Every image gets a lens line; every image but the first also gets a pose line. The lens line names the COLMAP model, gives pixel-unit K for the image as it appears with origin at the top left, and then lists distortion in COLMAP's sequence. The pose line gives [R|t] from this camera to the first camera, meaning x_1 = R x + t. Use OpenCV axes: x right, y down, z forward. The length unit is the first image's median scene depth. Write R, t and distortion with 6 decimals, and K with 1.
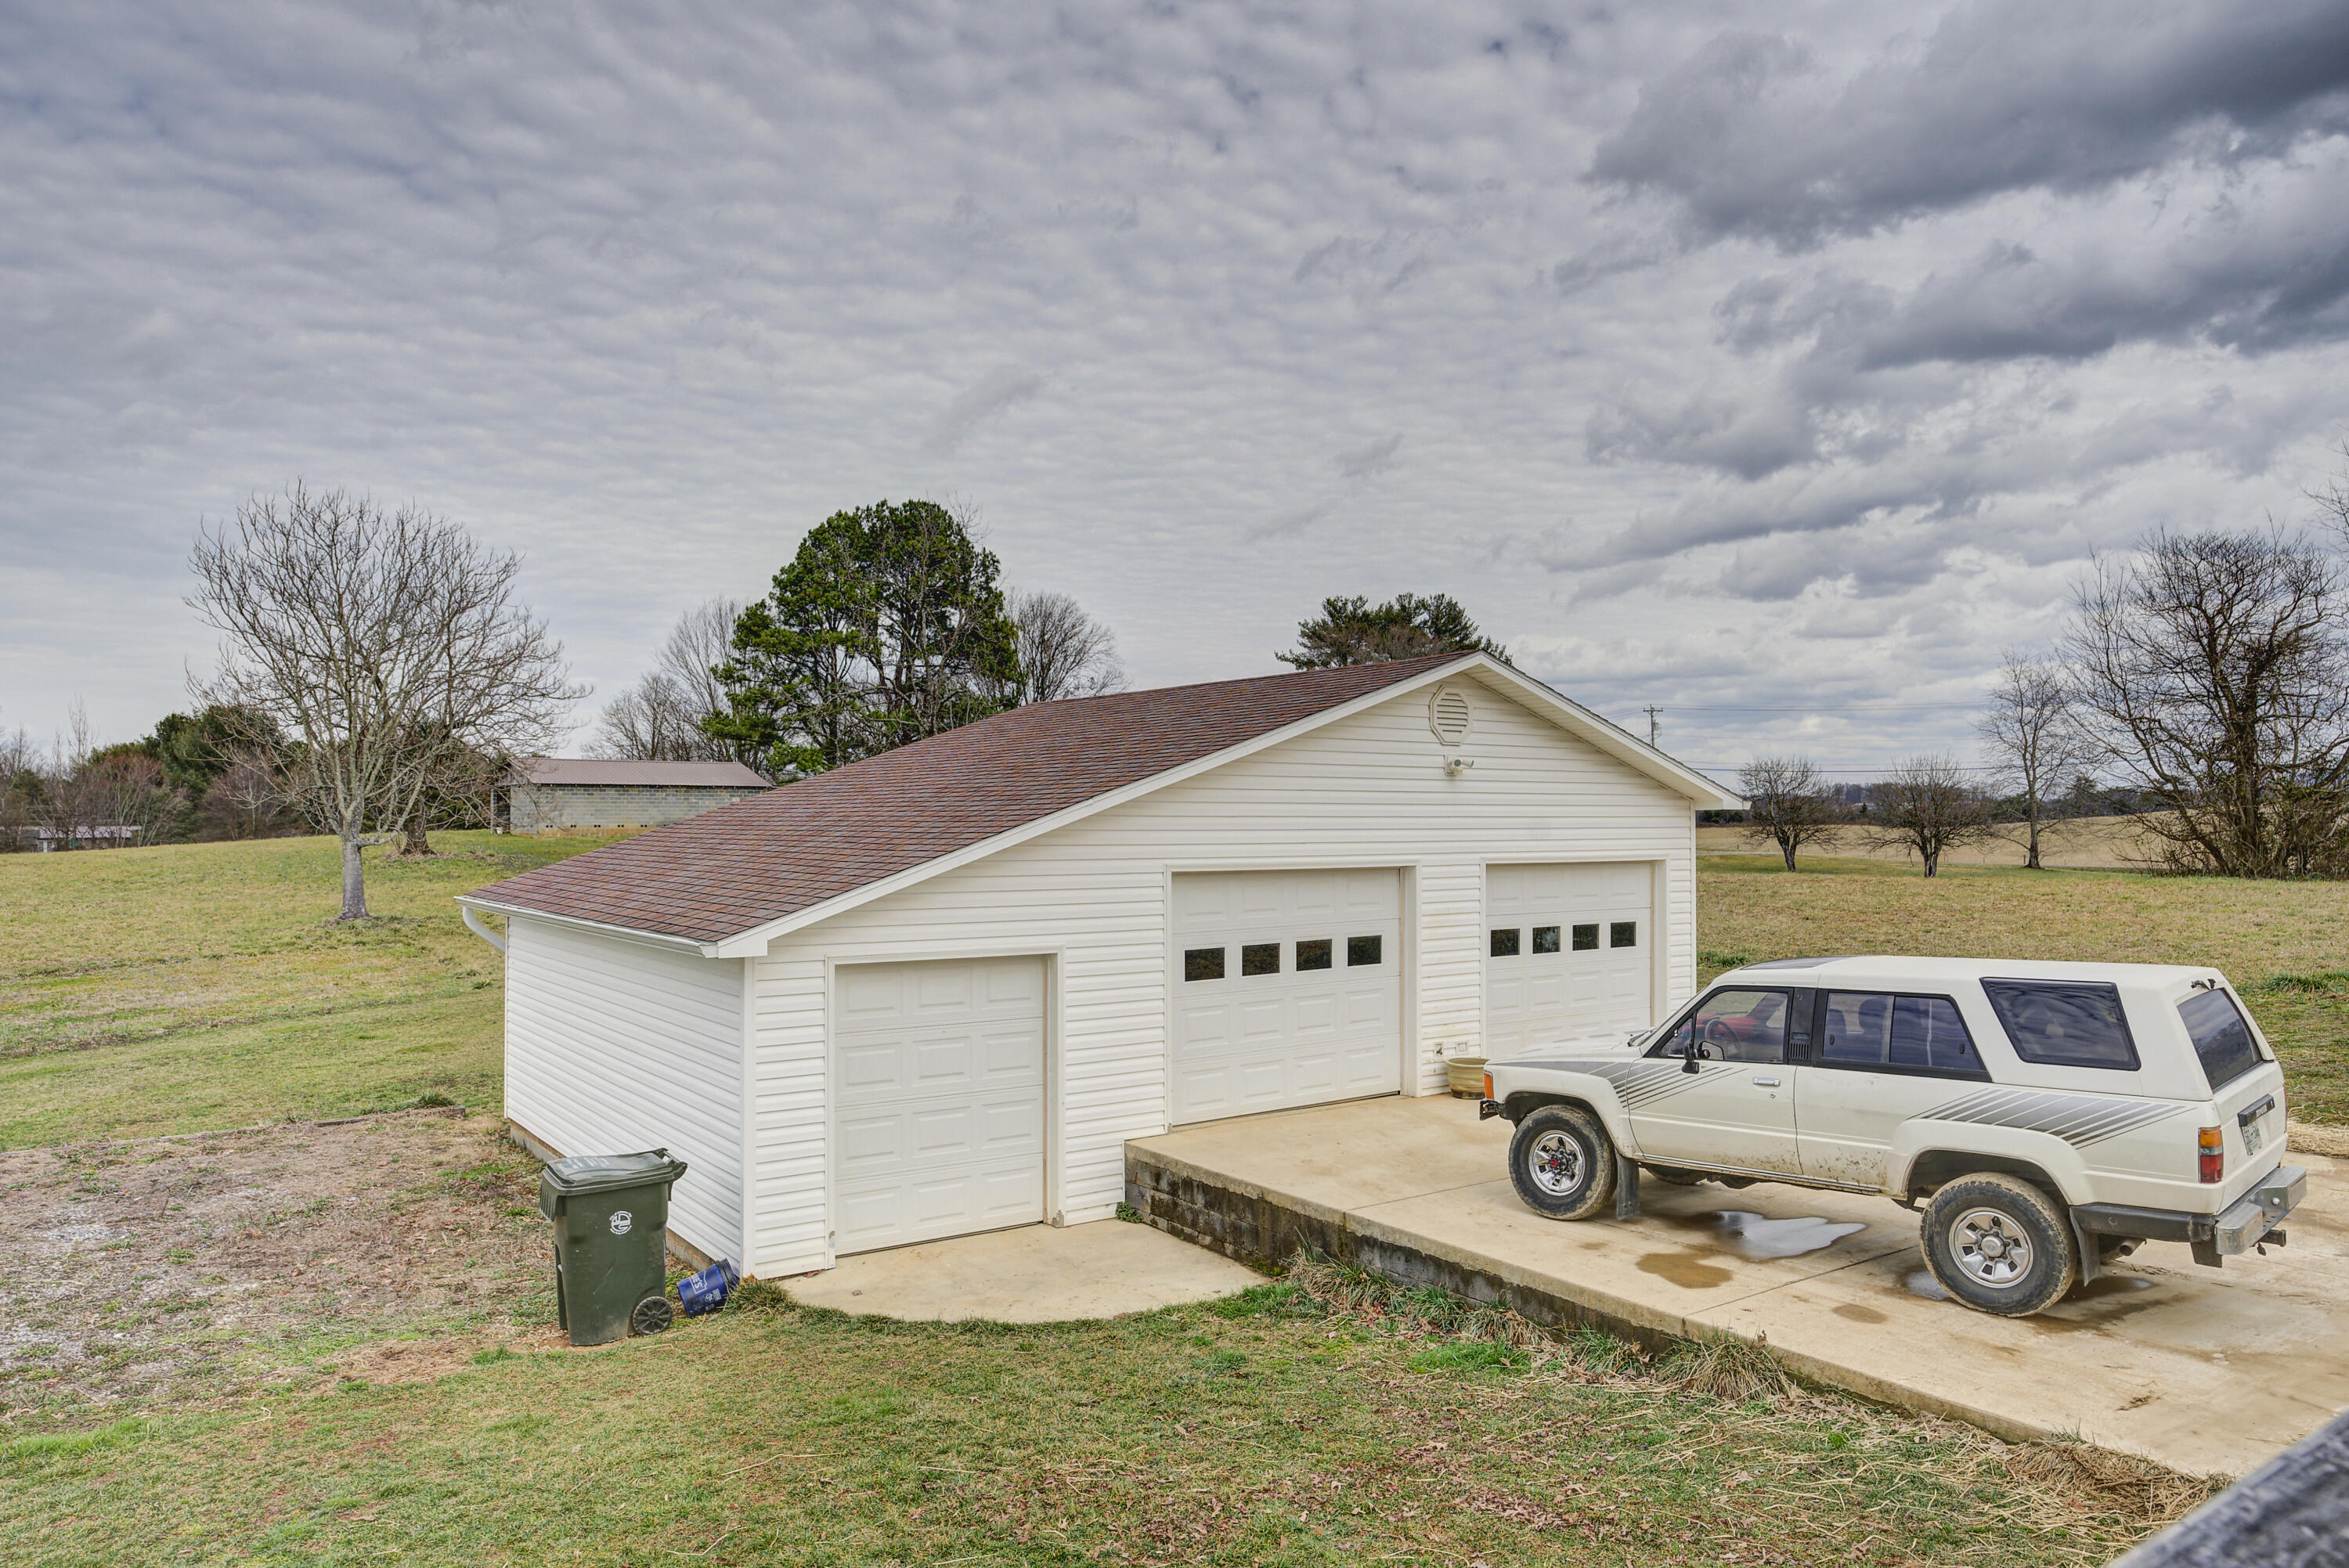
lens RADIAL K [[1551.0, 0, 1187.6], [0, 1551.0, 790.0], [0, 0, 1]] dist [0.001144, 0.000692]
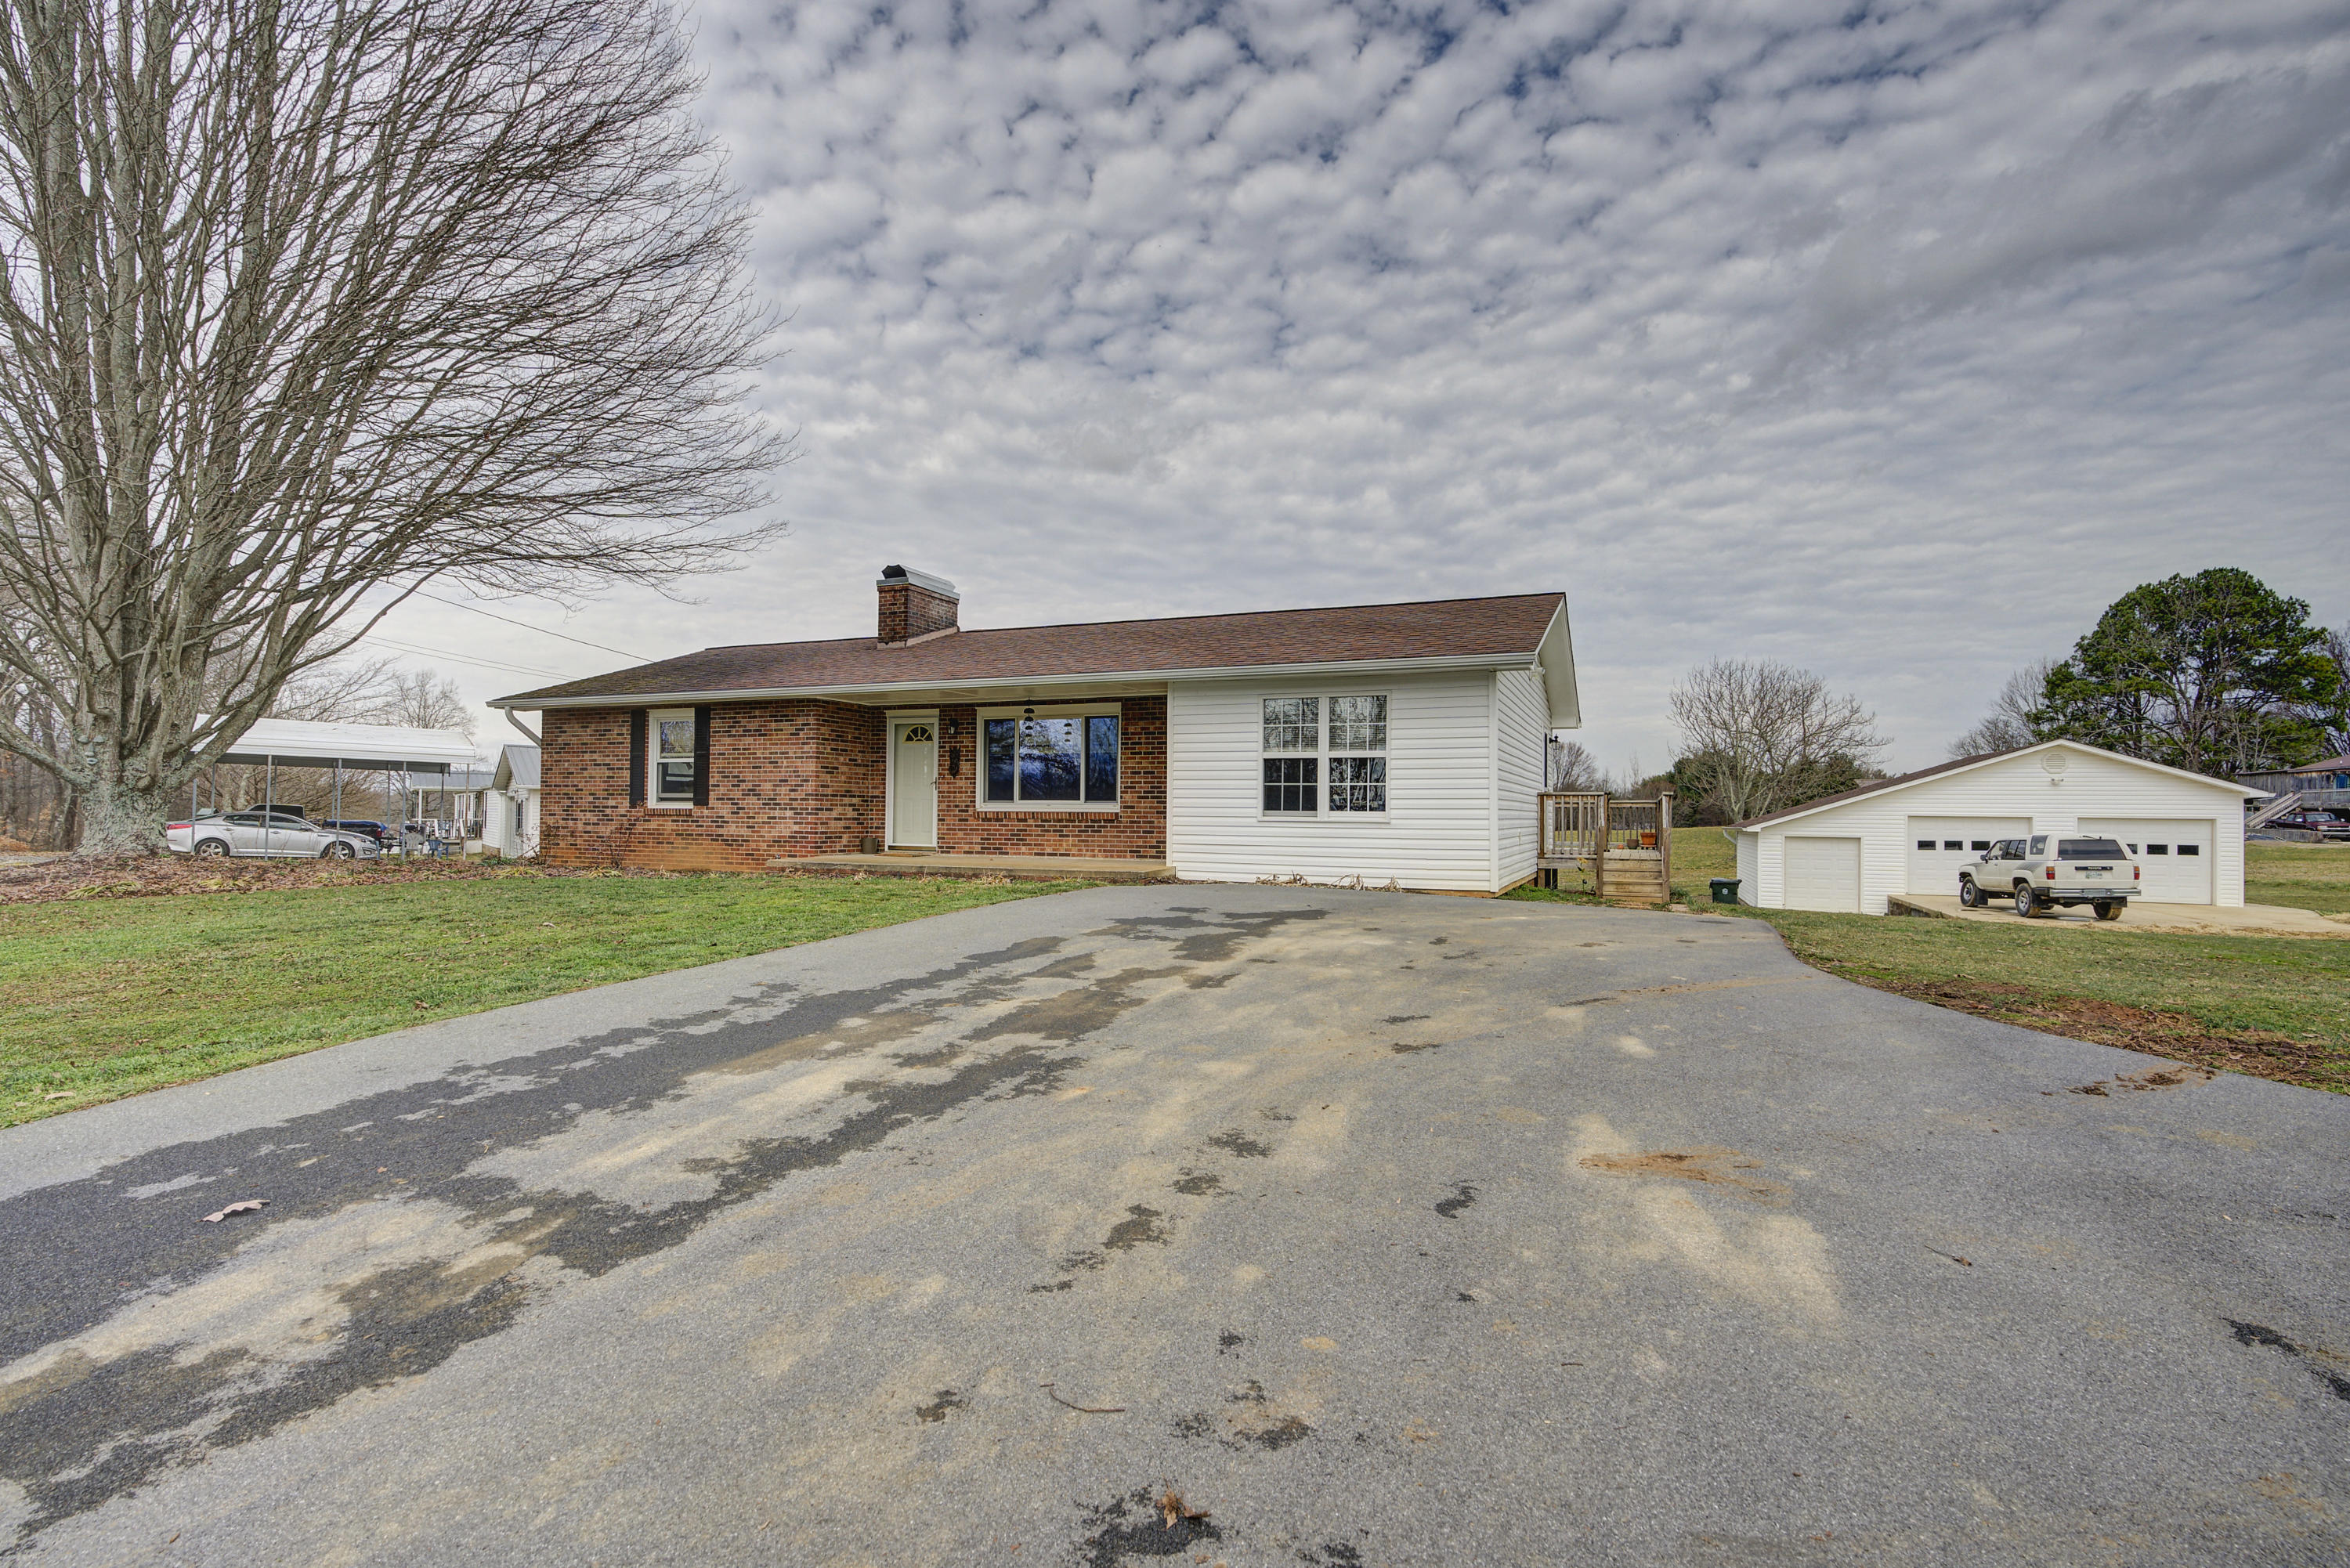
lens RADIAL K [[1098.6, 0, 1185.1], [0, 1098.6, 794.6], [0, 0, 1]] dist [-0.001726, 0.001875]
pose [[0.530528, -0.009696, -0.847612, 0.133666], [0.003071, 0.999950, -0.009516, 0.002993], [0.847662, 0.002446, 0.530531, -0.177620]]
